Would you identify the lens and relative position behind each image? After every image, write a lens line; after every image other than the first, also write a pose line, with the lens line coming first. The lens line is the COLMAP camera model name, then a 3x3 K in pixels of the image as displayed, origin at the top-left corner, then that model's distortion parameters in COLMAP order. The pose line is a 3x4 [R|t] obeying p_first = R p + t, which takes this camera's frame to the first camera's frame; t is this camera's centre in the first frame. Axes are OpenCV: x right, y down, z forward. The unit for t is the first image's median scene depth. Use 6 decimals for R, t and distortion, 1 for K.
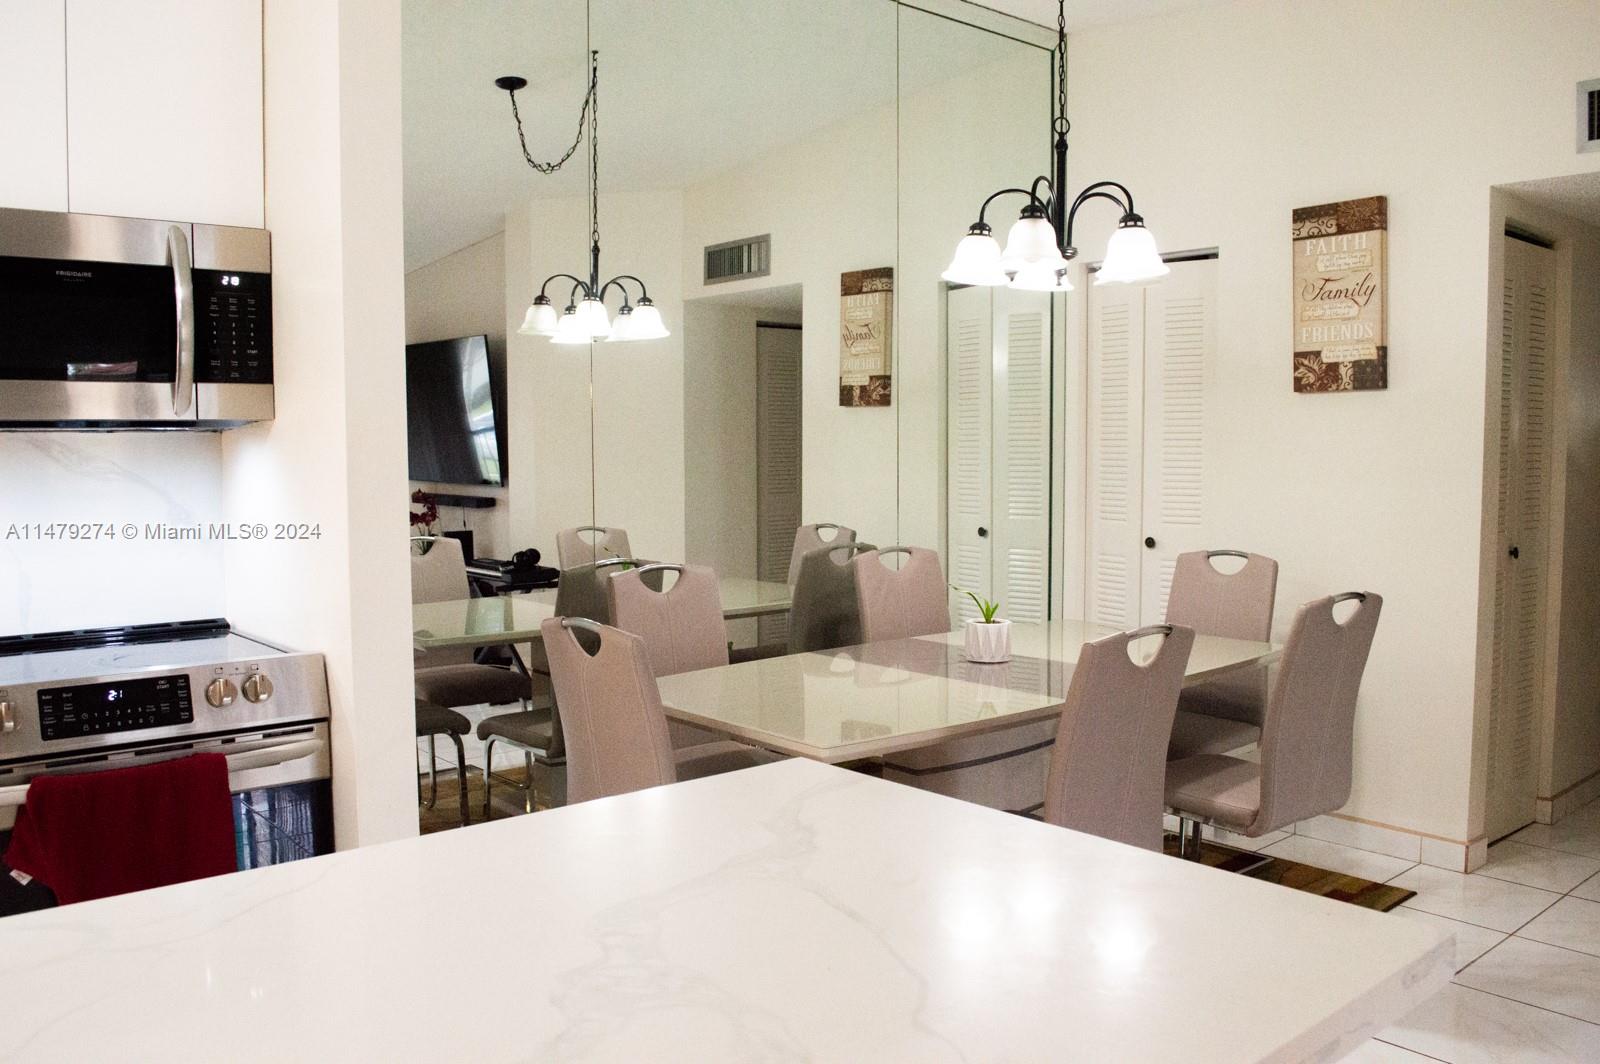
lens RADIAL K [[1275.9, 0, 797.0], [0, 1275.9, 531.4], [0, 0, 1]] dist [-0.080537, -0.007913]
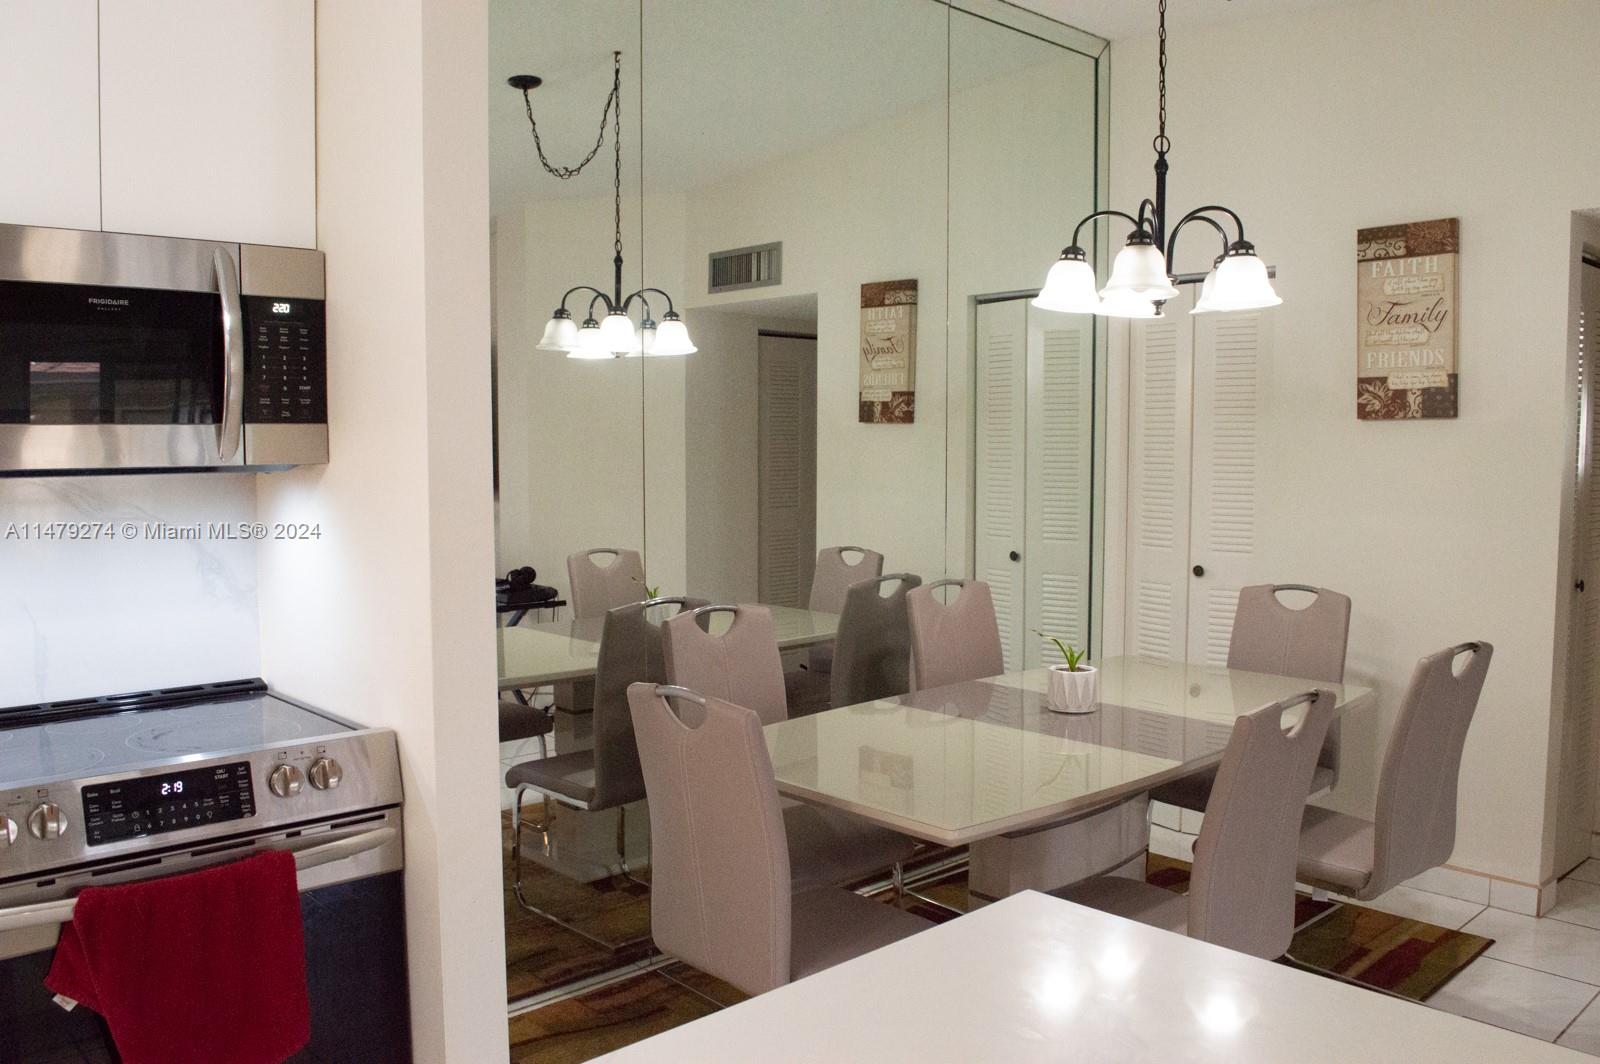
lens RADIAL K [[1275.9, 0, 796.6], [0, 1275.9, 530.6], [0, 0, 1]] dist [-0.080537, -0.007913]
pose [[0.999110, 0.000987, 0.042169, -0.084483], [-0.001141, 0.999993, 0.003624, -0.031290], [-0.042165, -0.003668, 0.999104, 0.062683]]
